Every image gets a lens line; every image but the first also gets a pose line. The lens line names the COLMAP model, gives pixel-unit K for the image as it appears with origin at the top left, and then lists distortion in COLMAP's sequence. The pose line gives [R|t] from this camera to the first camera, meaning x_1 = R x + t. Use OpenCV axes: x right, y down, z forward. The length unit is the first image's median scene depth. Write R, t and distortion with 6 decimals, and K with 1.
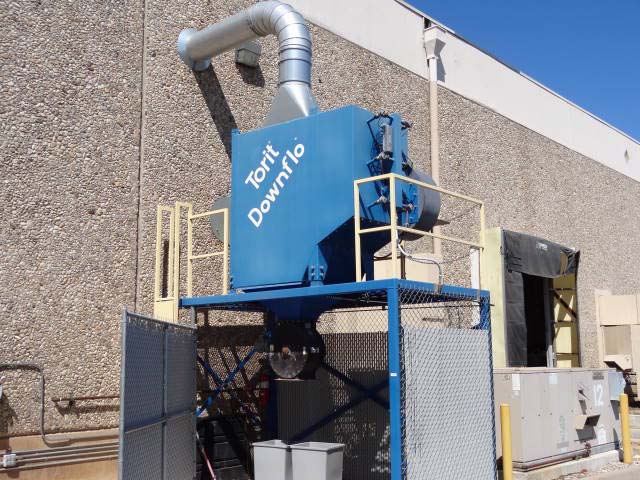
lens RADIAL K [[713.4, 0, 320.0], [0, 713.4, 240.0], [0, 0, 1]] dist [-0.000457, 0.023408]
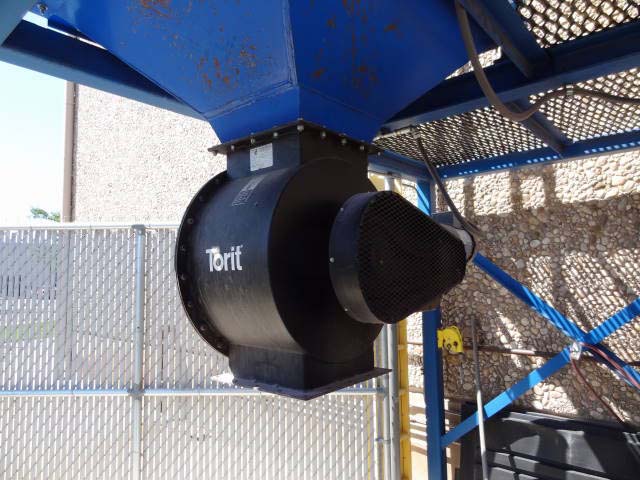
lens RADIAL K [[445.5, 0, 320.0], [0, 445.5, 240.0], [0, 0, 1]] dist [0.001793, 0.000796]
pose [[0.030371, -0.076987, -0.996569, 0.109441], [0.172256, 0.982515, -0.070652, 0.144053], [0.984584, -0.169520, 0.043101, 0.895102]]
